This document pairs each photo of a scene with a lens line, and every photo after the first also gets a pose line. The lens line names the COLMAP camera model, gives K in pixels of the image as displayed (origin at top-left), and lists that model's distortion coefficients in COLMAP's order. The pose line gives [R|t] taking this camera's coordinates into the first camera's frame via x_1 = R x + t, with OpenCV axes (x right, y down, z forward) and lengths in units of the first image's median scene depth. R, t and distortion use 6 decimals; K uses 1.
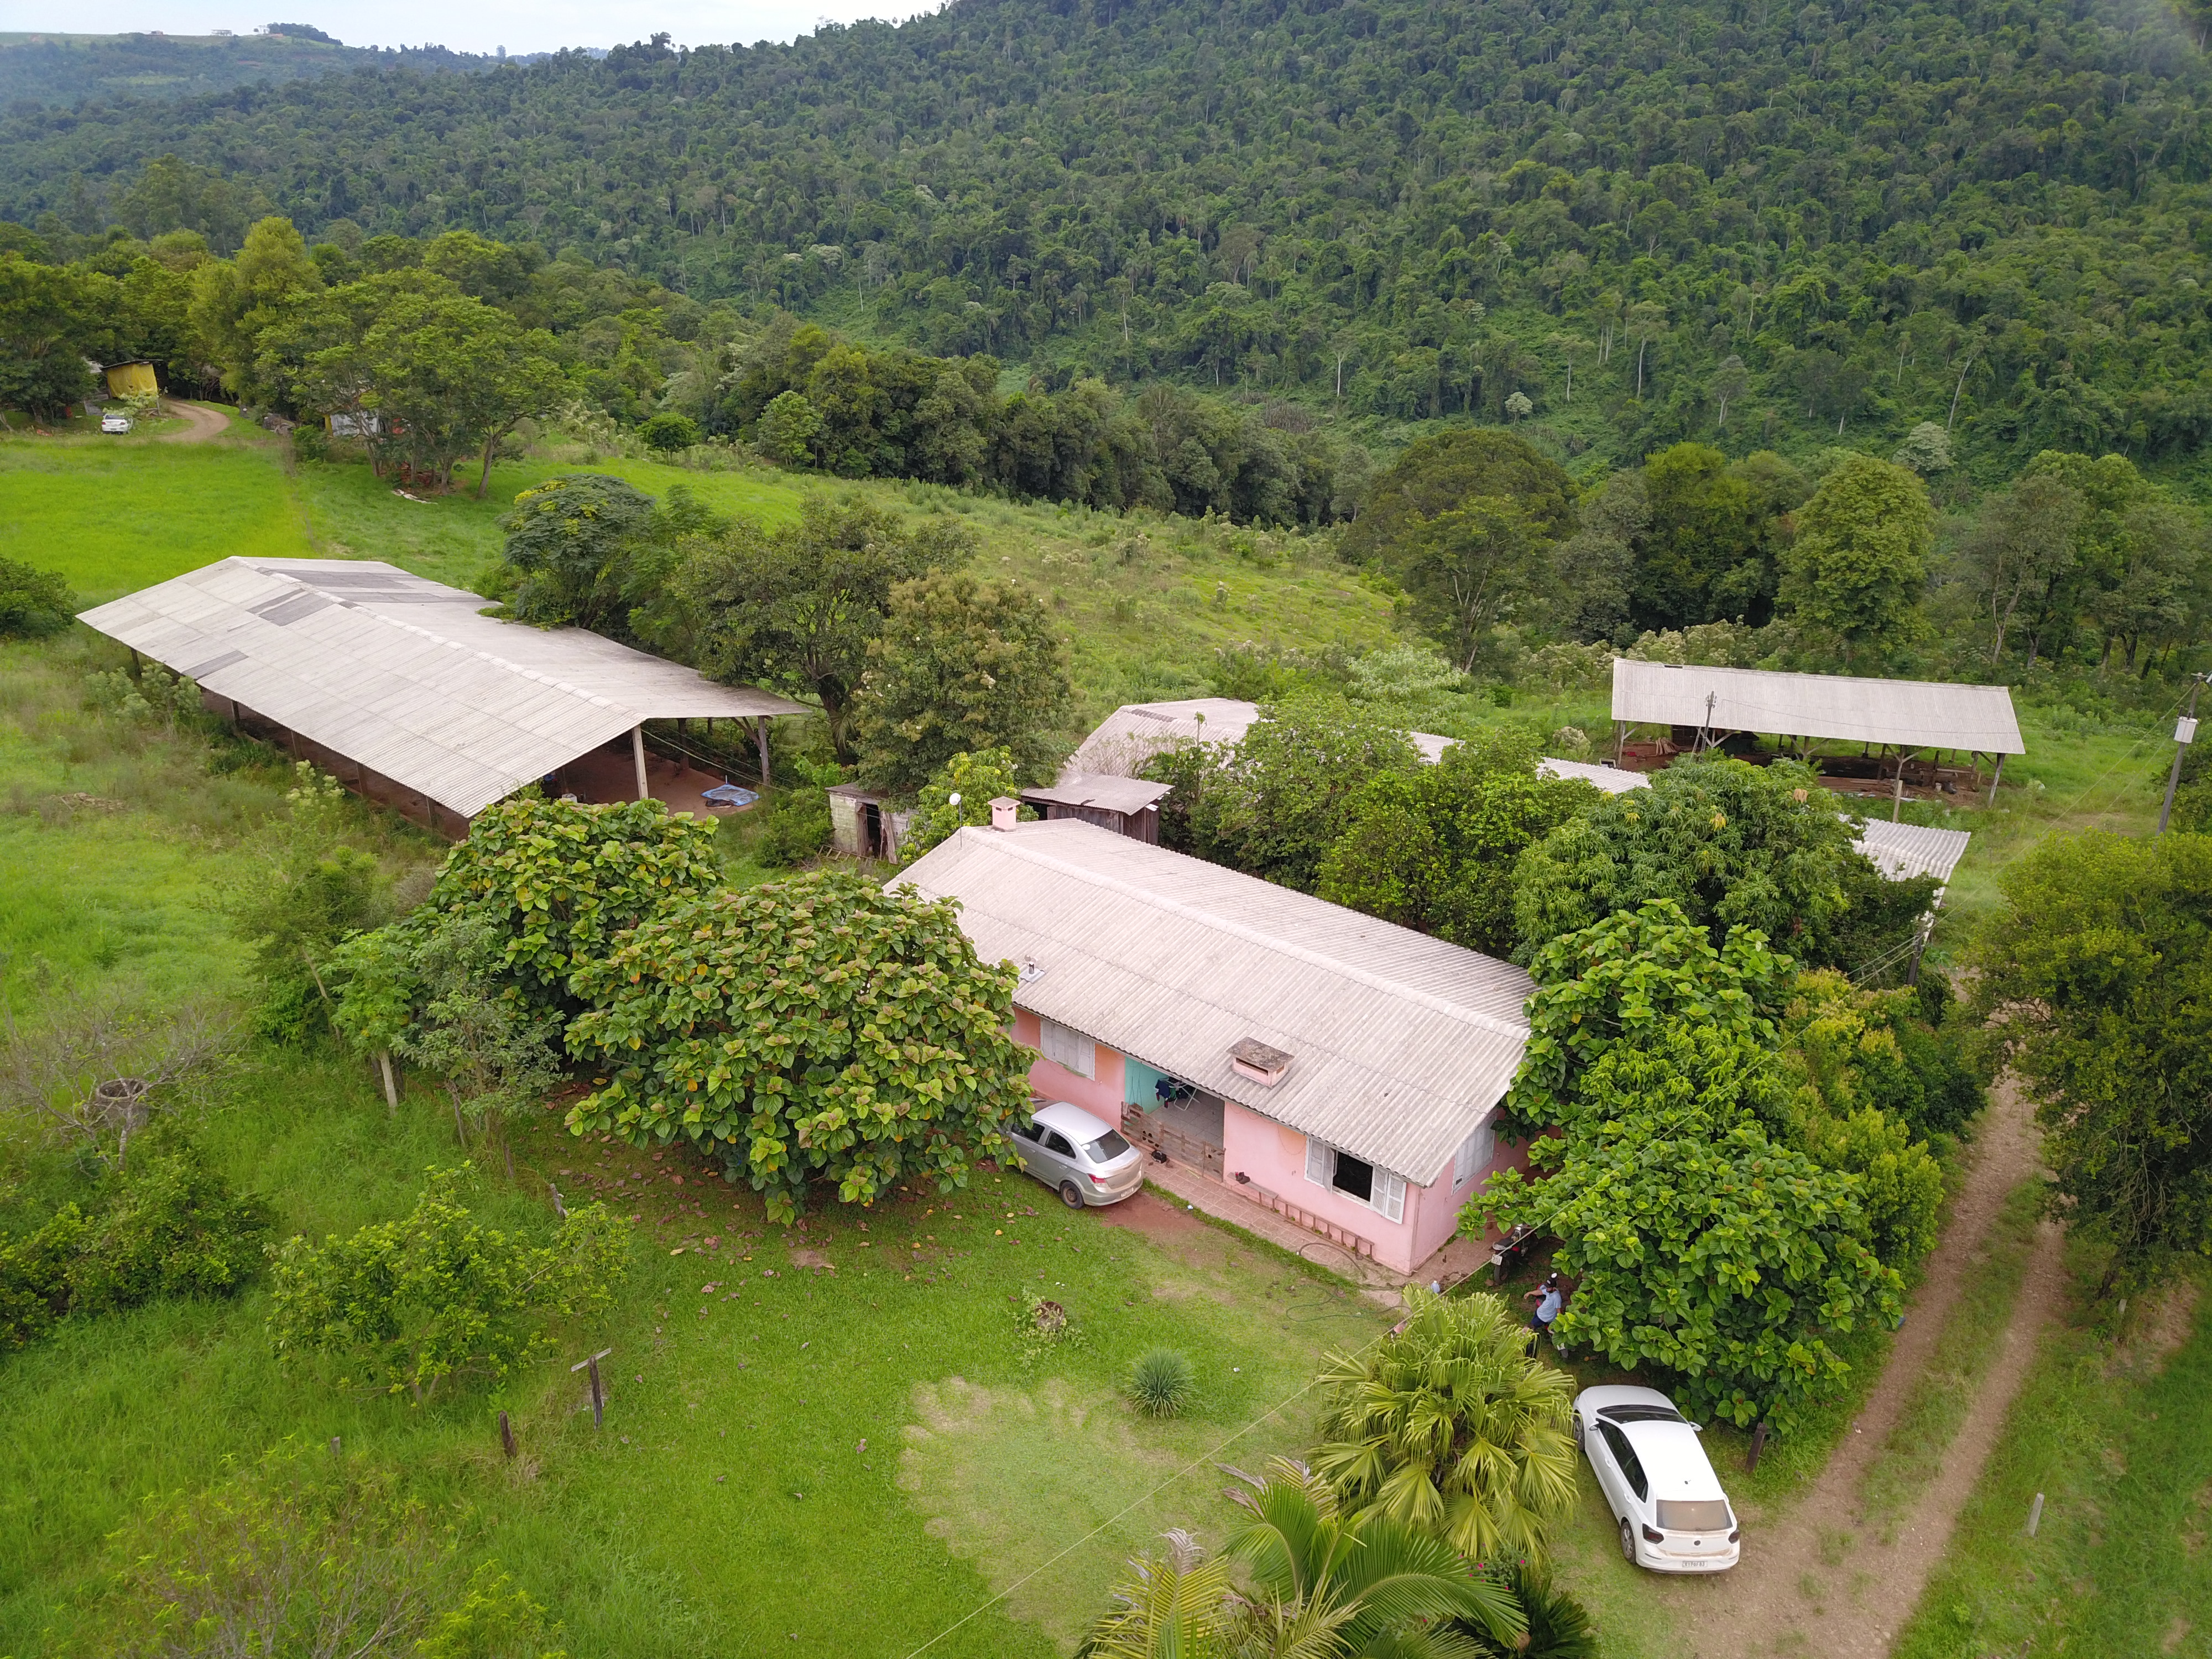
lens RADIAL K [[1713.5, 0, 1099.6], [0, 1713.5, 828.5], [0, 0, 1]] dist [0.000901, 0.010279]
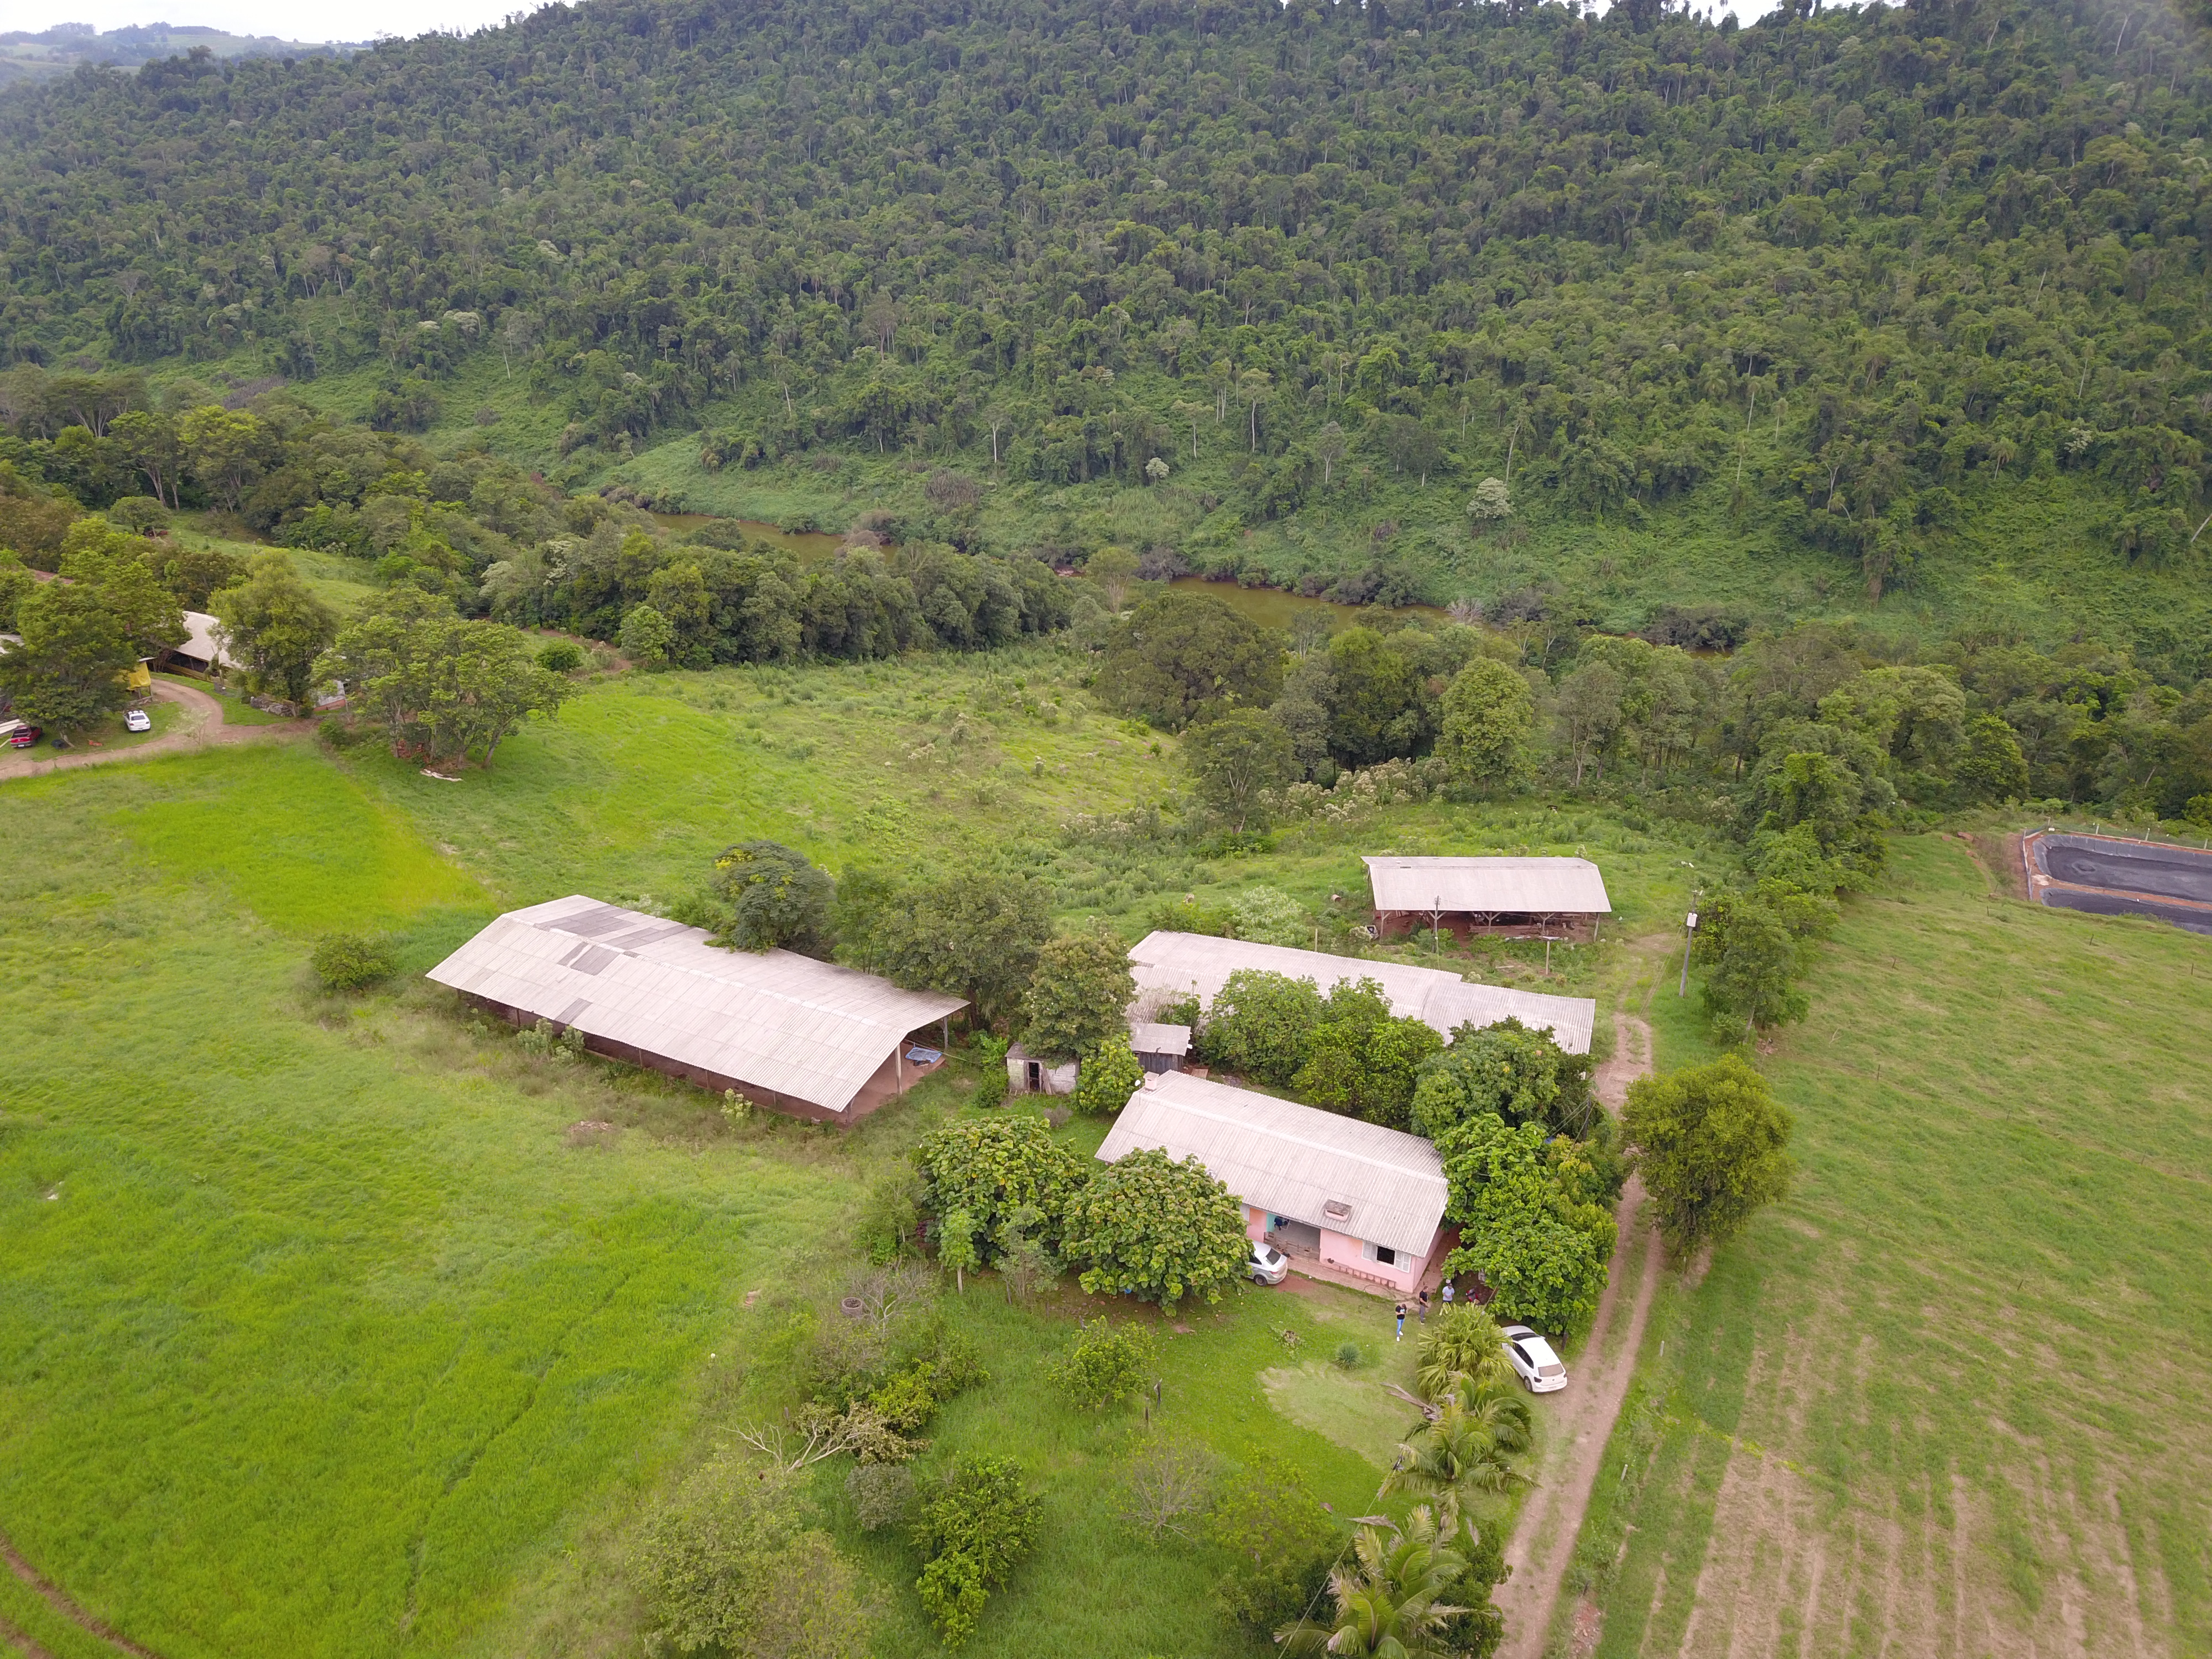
lens RADIAL K [[1710.0, 0, 1096.3], [0, 1710.0, 828.9], [0, 0, 1]] dist [0.000414, 0.009116]
pose [[0.971806, -0.102372, 0.212398, -0.057173], [0.098167, 0.994709, 0.030281, -0.041295], [-0.214374, -0.008577, 0.976714, -0.101316]]
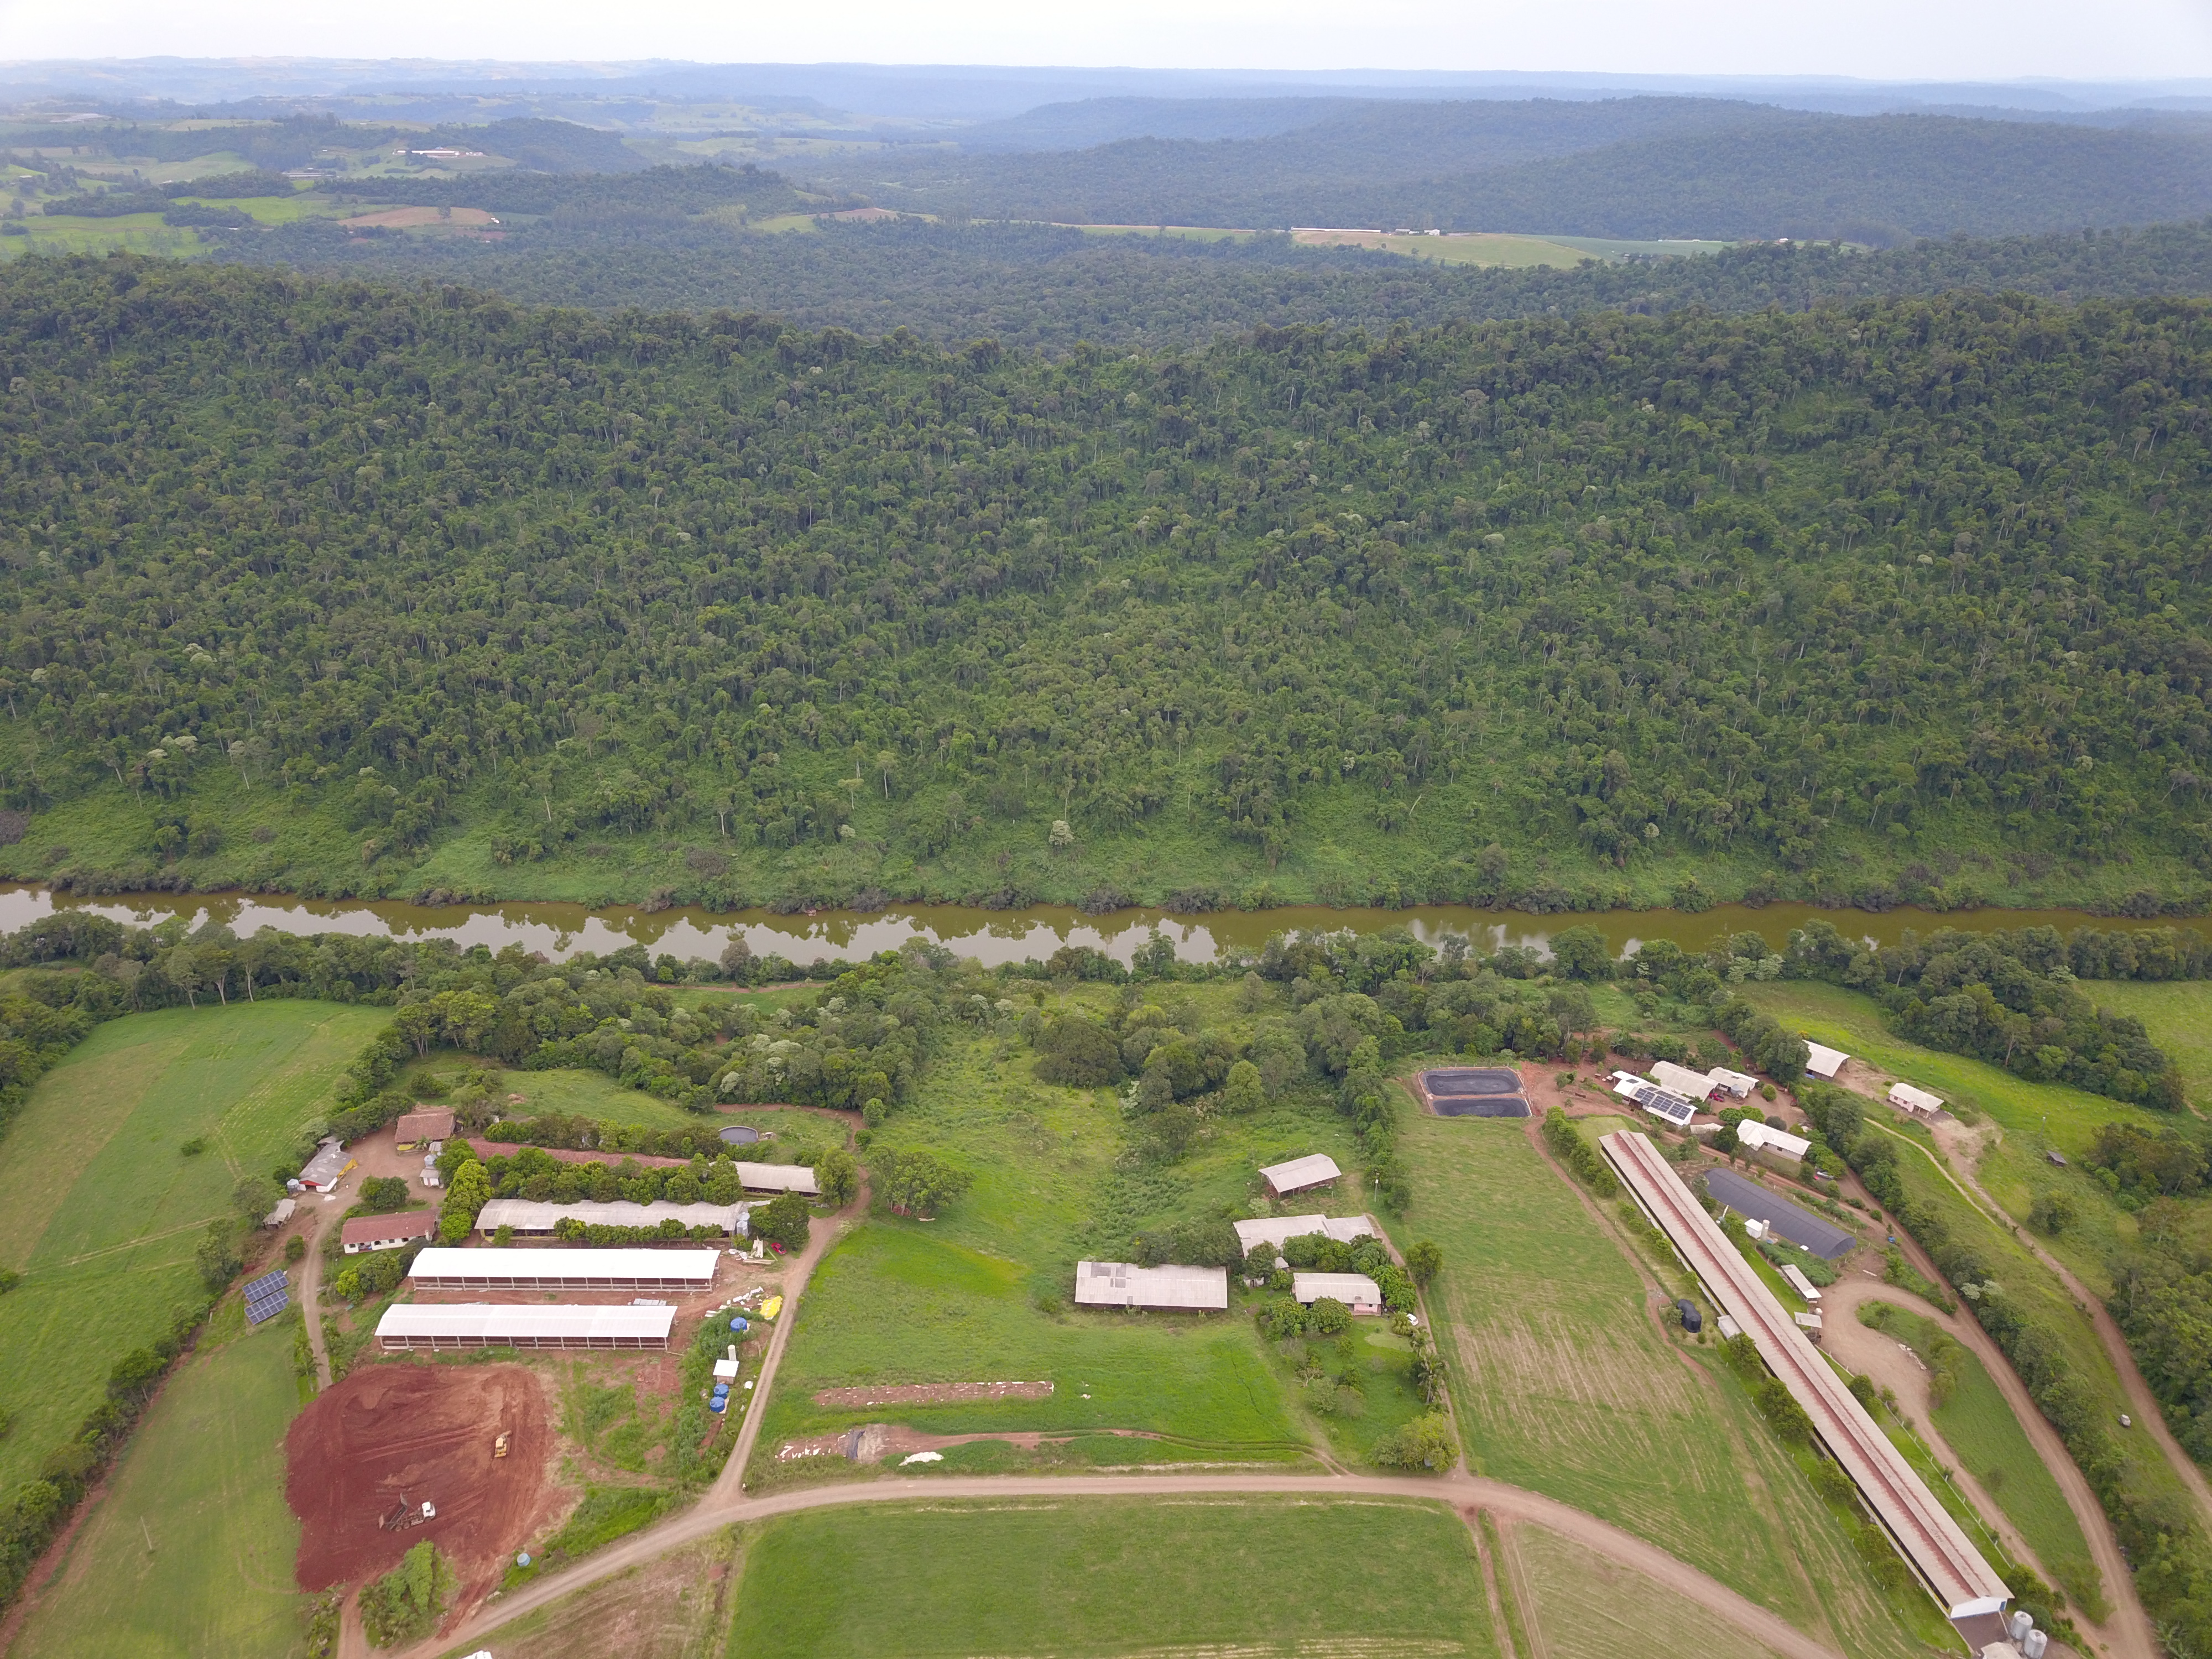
lens RADIAL K [[1699.1, 0, 1094.6], [0, 1699.1, 834.5], [0, 0, 1]] dist [0.009580, -0.004435]
pose [[0.773909, -0.263627, 0.575817, -0.528570], [0.246281, 0.962952, 0.109862, -0.341307], [-0.583447, 0.056790, 0.810163, -0.544943]]
